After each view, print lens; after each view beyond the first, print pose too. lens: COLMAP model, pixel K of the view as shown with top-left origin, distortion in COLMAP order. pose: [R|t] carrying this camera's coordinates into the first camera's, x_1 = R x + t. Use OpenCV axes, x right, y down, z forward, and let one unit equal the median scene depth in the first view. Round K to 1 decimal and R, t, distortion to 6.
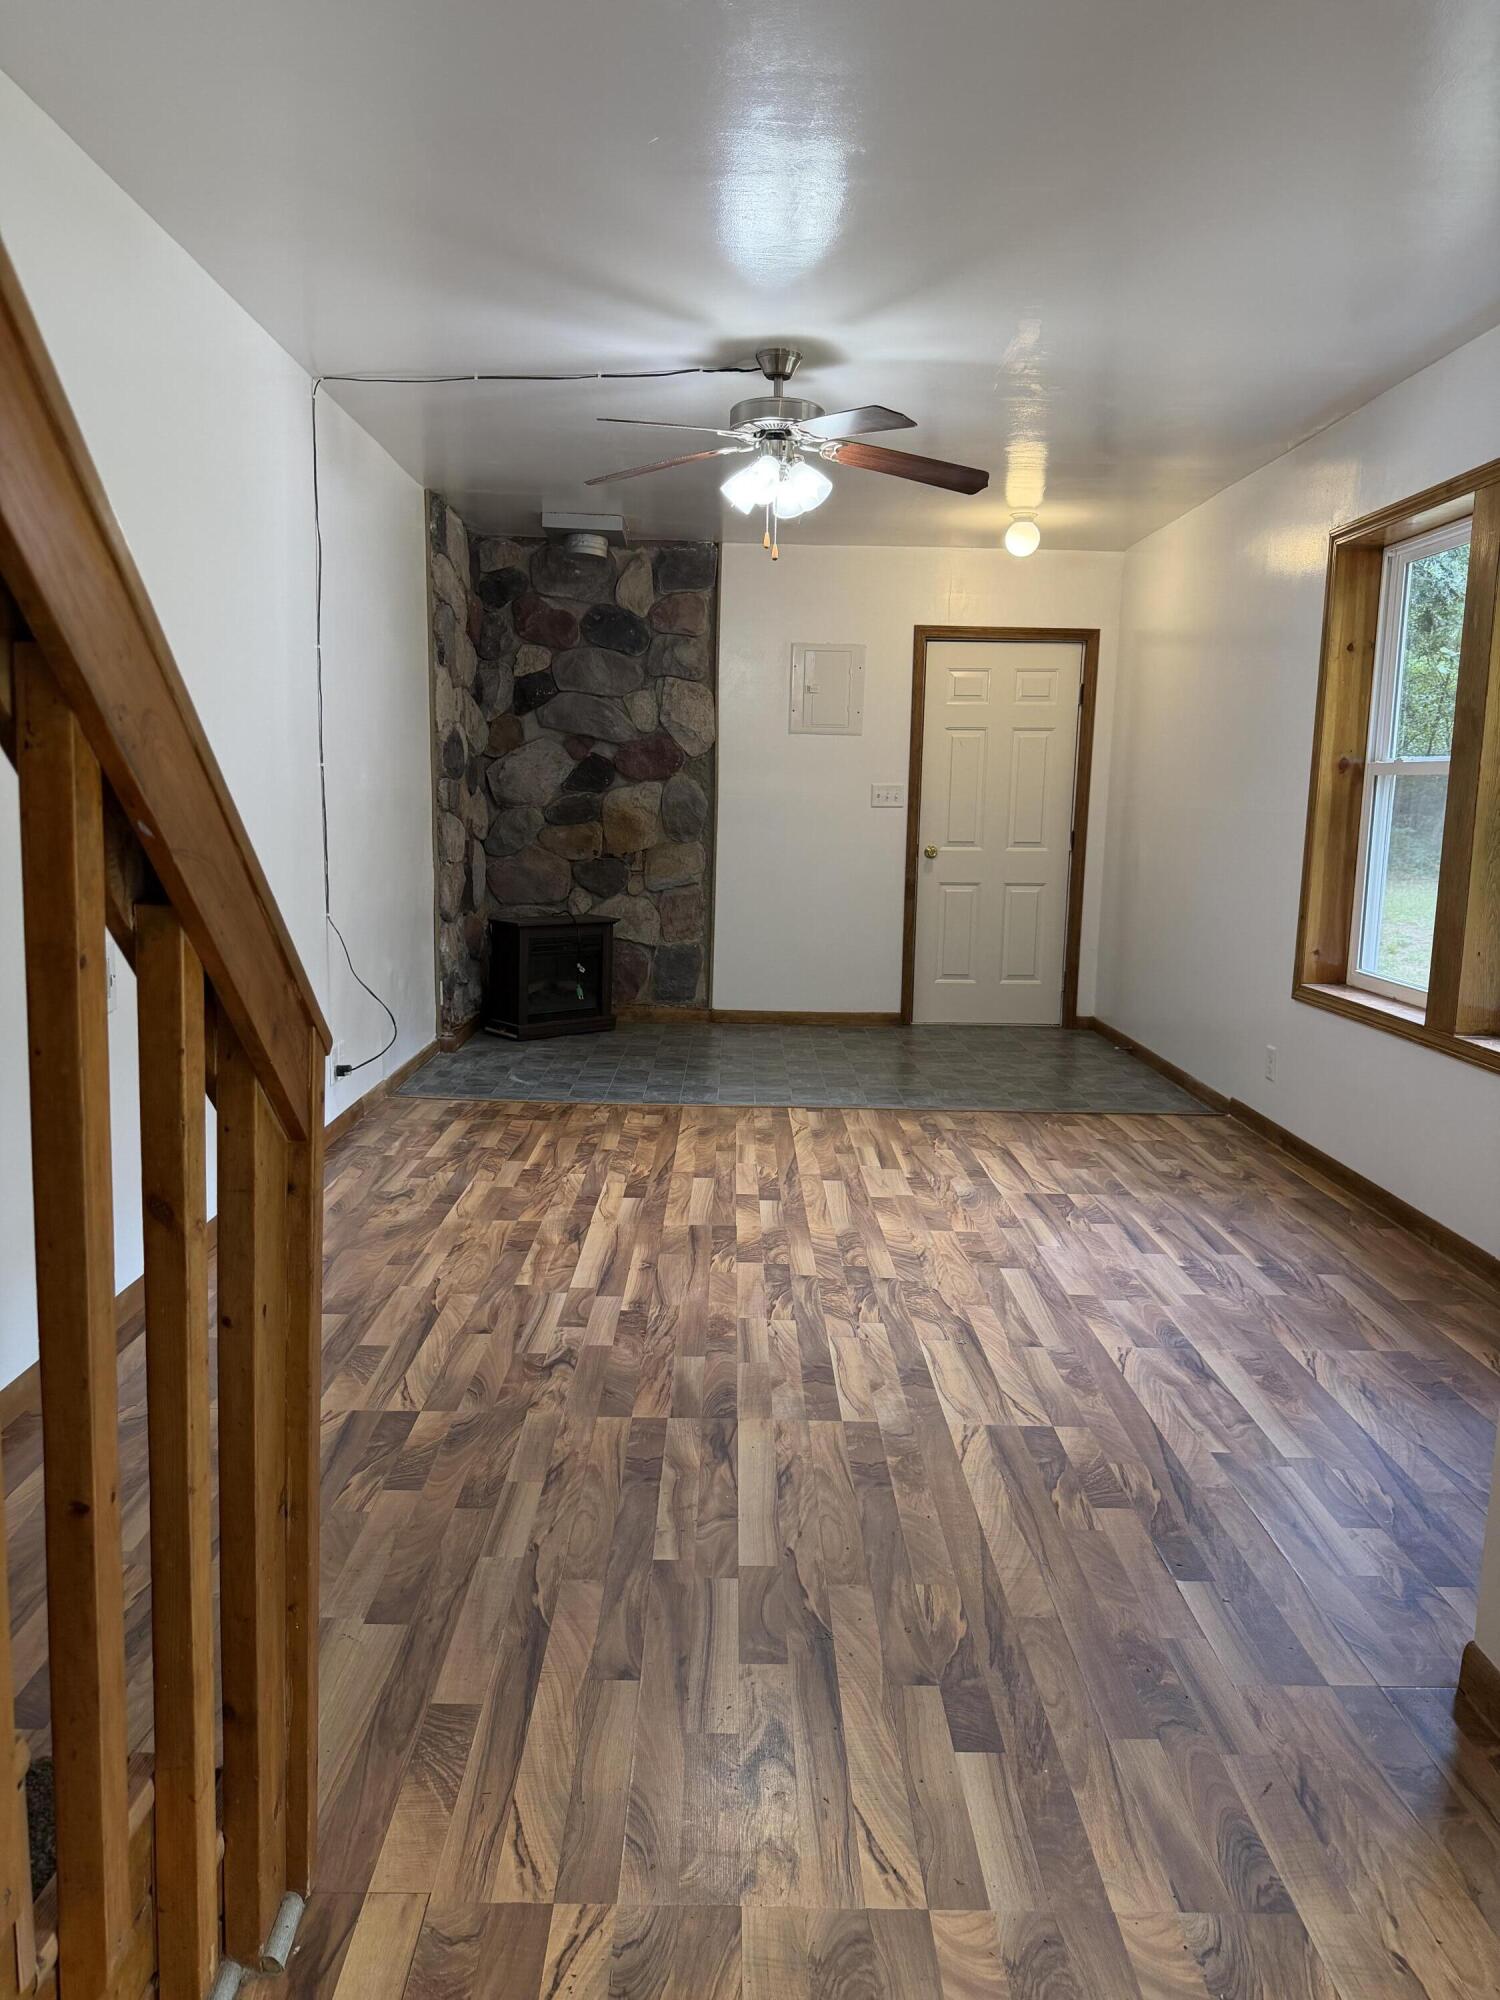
lens RADIAL K [[1389.0, 0, 754.0], [0, 1389.0, 994.1], [0, 0, 1]] dist [0.089752, -0.018191]
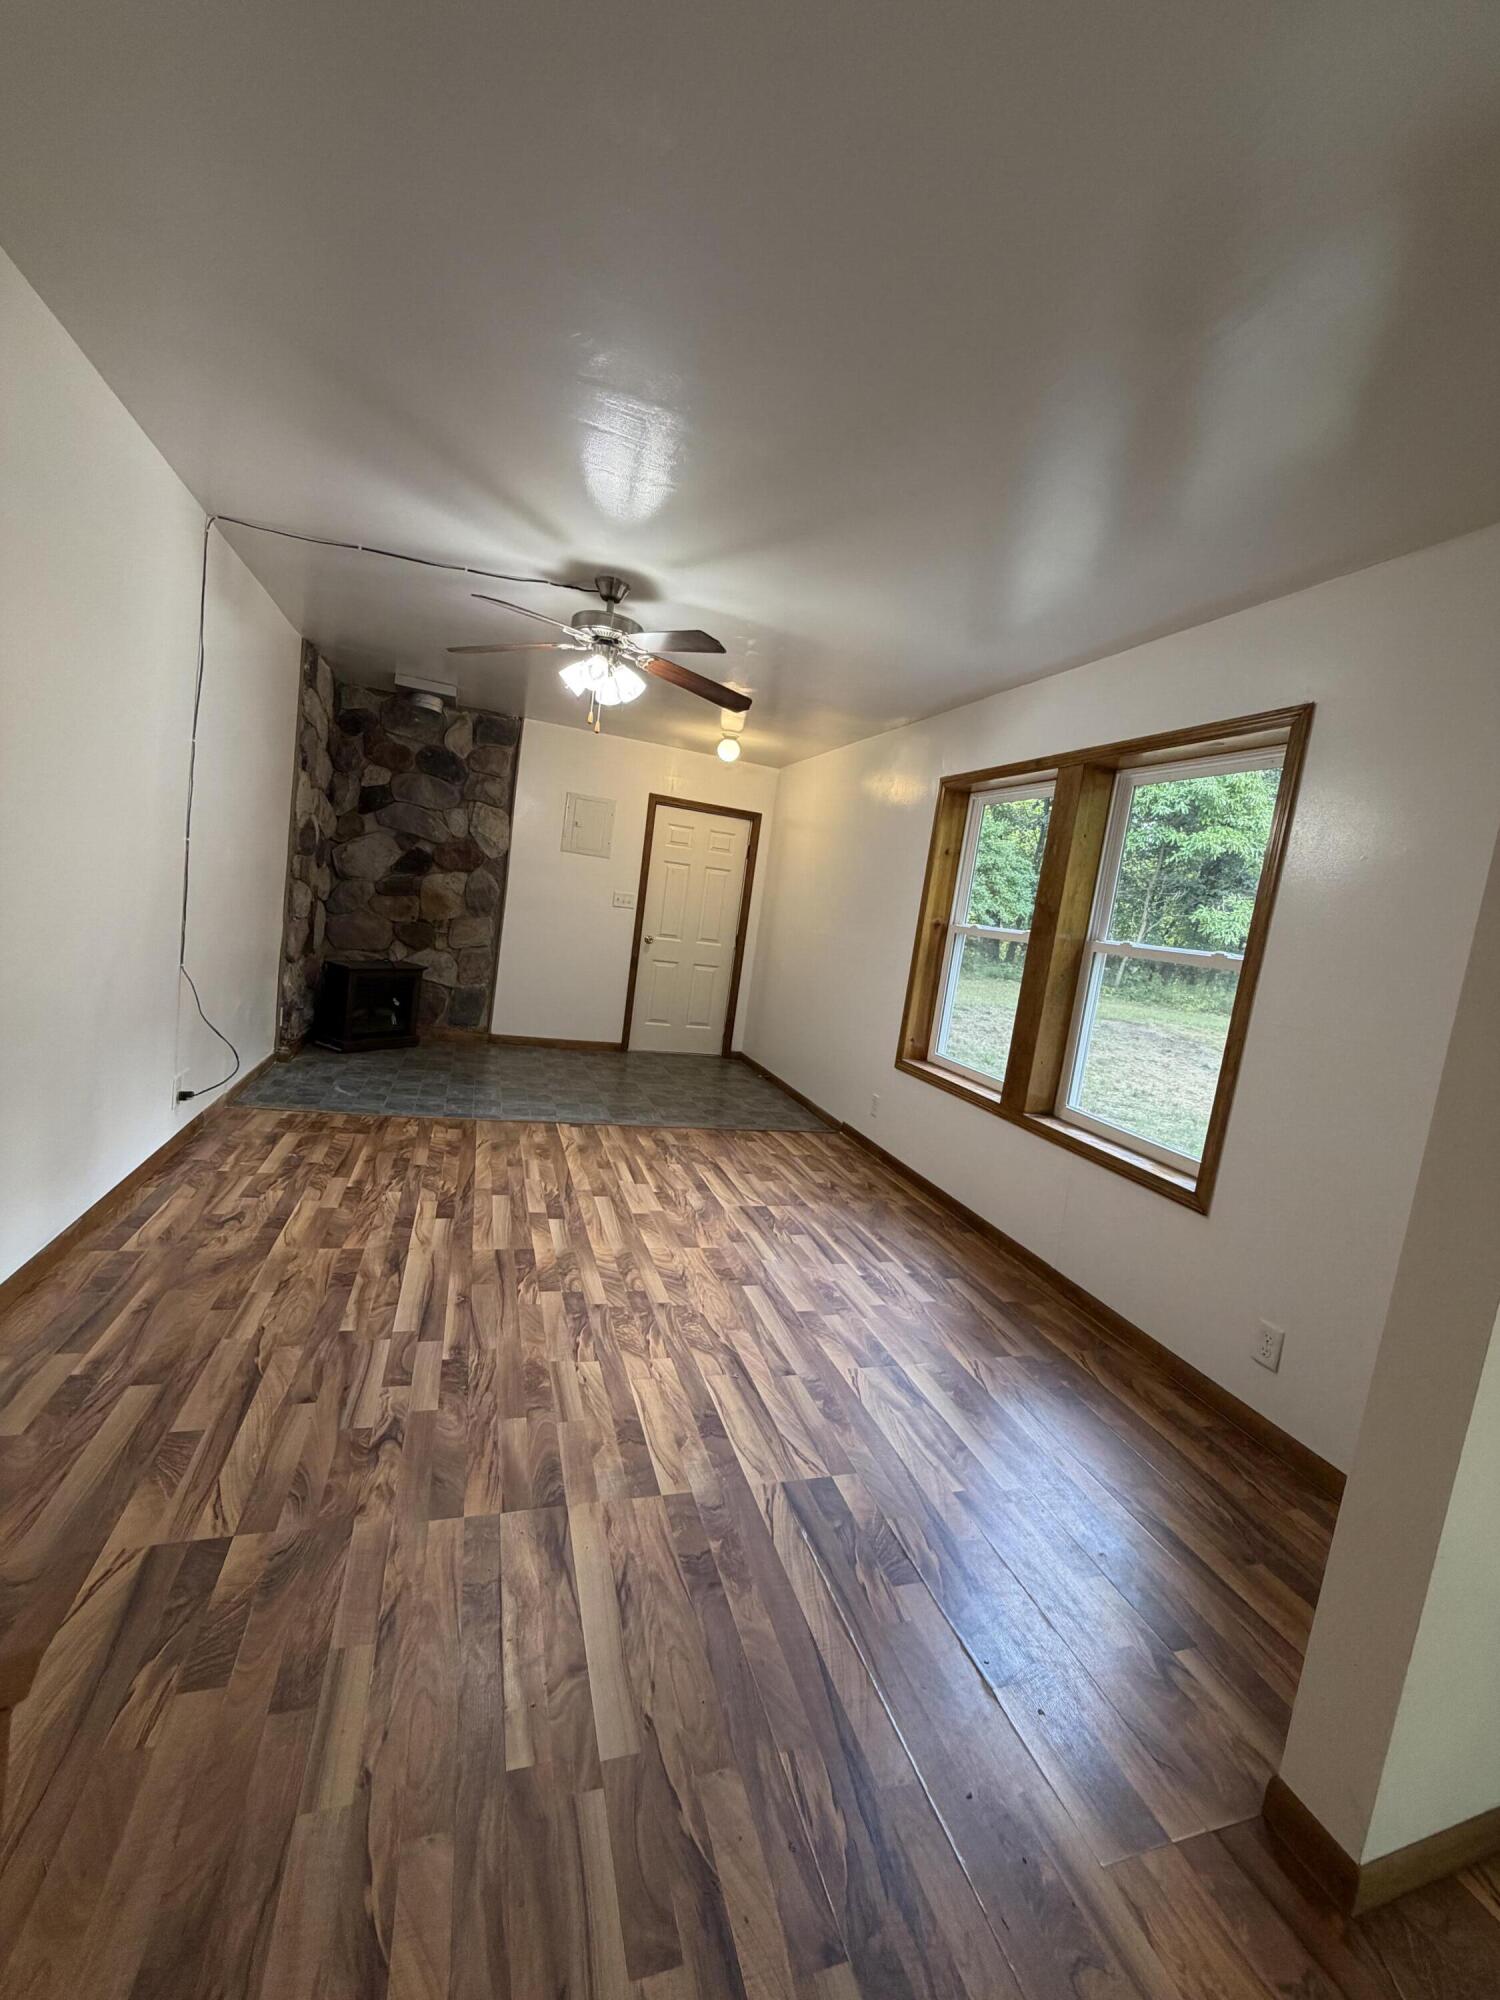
lens RADIAL K [[794.5, 0, 746.9], [0, 794.5, 990.3], [0, 0, 1]] dist [-0.003235, 0.001679]
pose [[0.948608, 0.072419, 0.308056, -0.065219], [-0.068052, 0.997371, -0.024911, -0.059103], [-0.309050, 0.002667, 0.951042, 0.248978]]
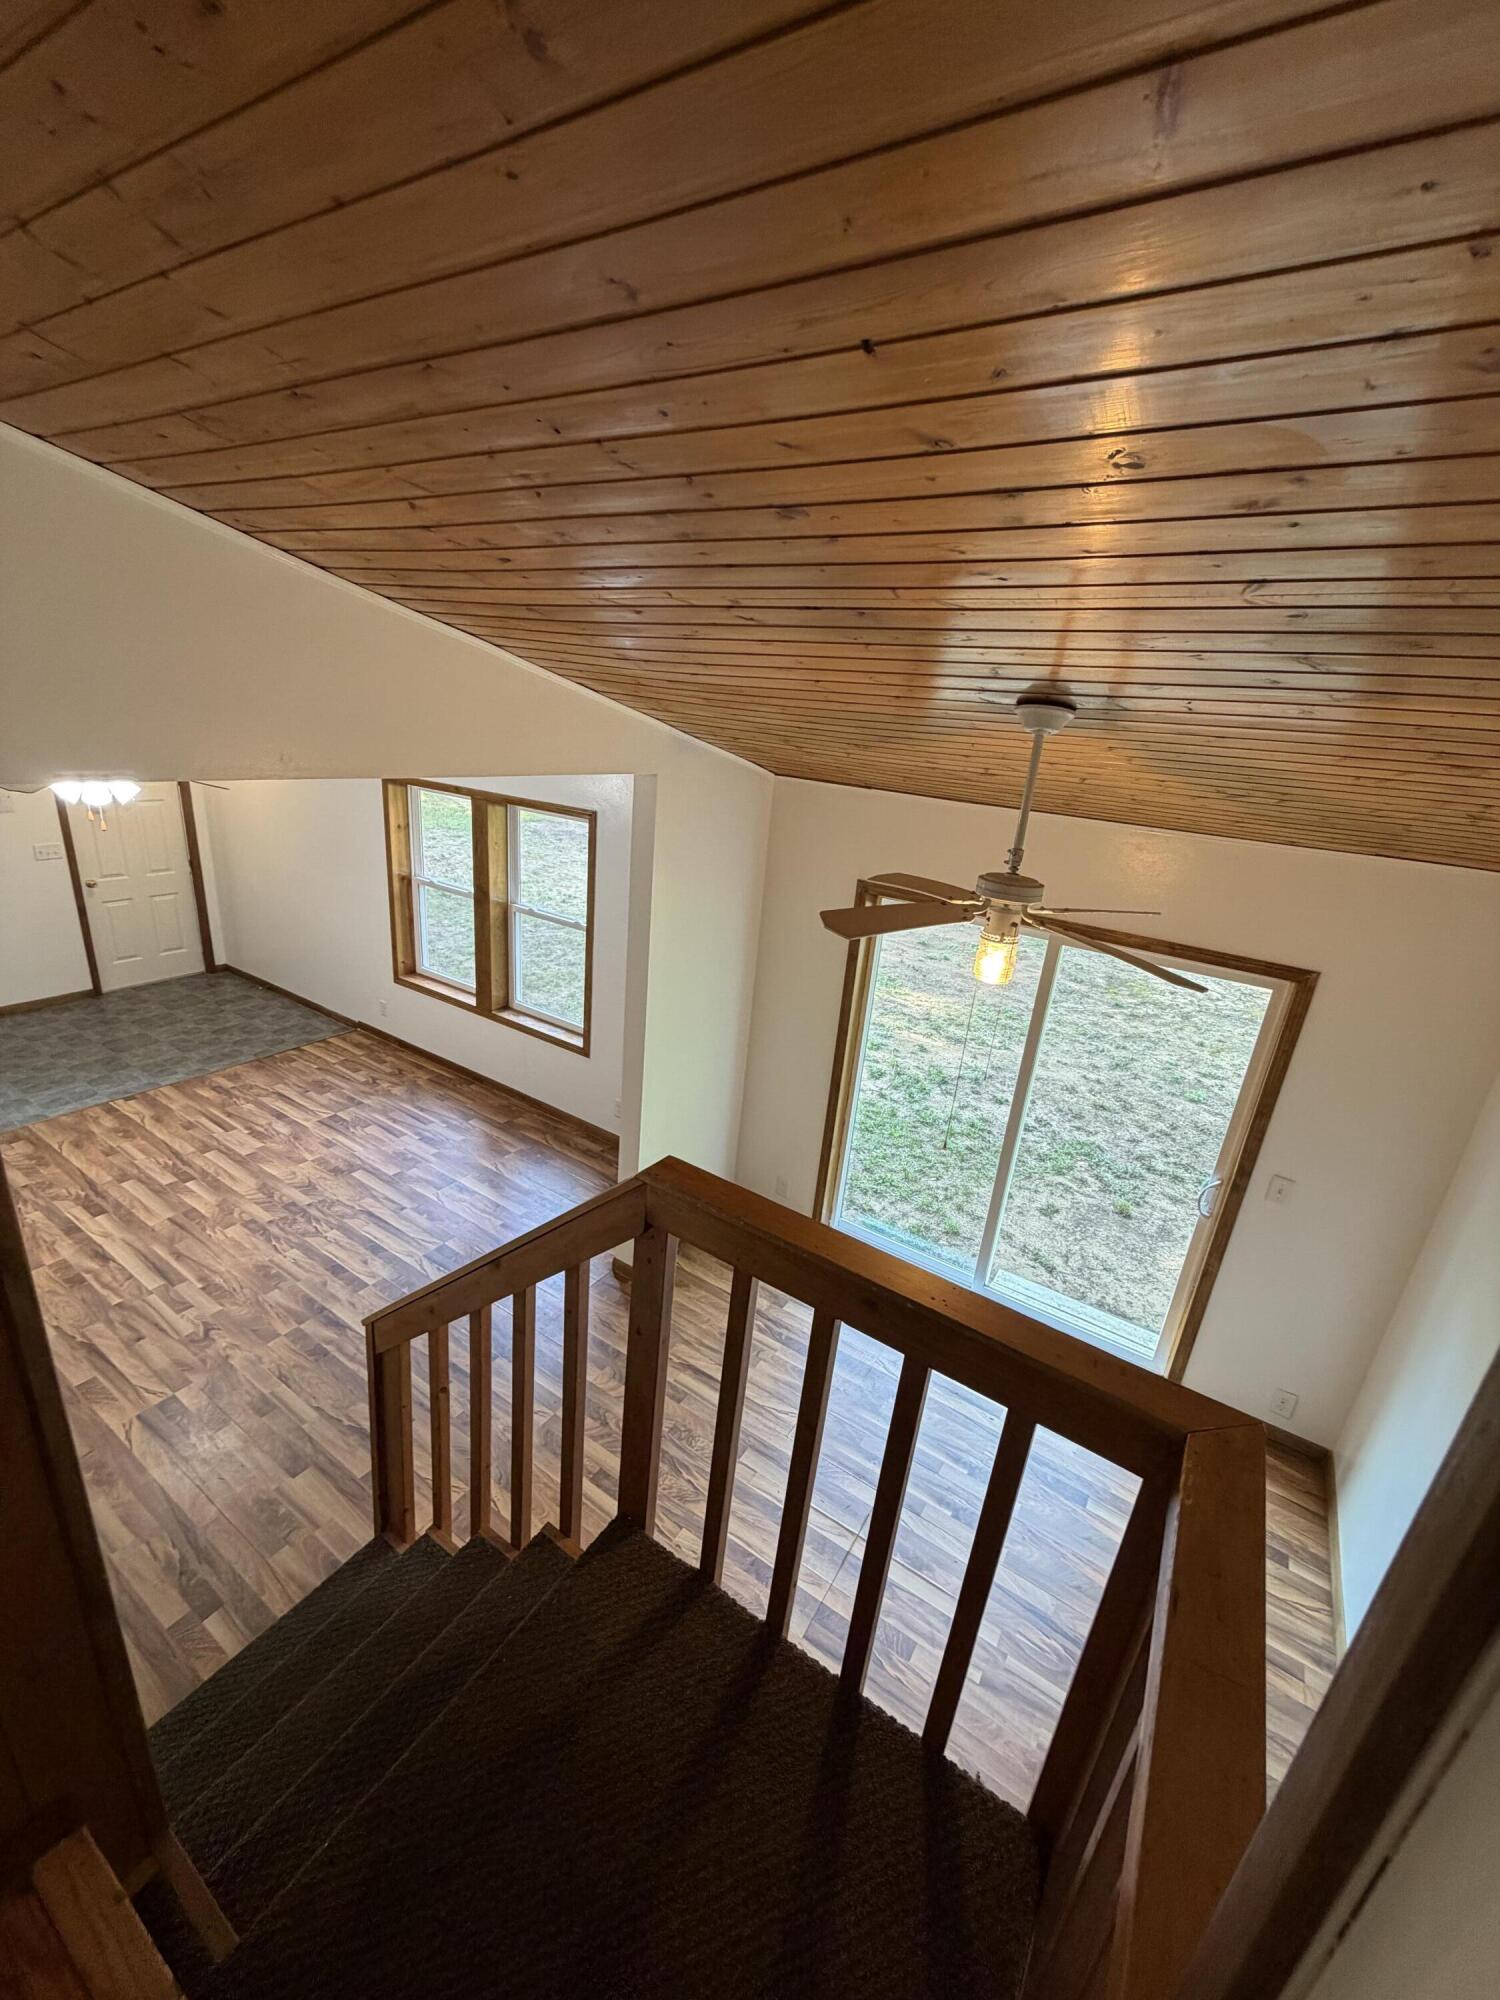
lens RADIAL K [[794.5, 0, 744.2], [0, 794.5, 995.9], [0, 0, 1]] dist [-0.003235, 0.001679]
pose [[0.553280, -0.252448, 0.793820, -0.362273], [0.044508, 0.960569, 0.274456, -0.349314], [-0.831805, -0.116520, 0.542700, -0.148526]]
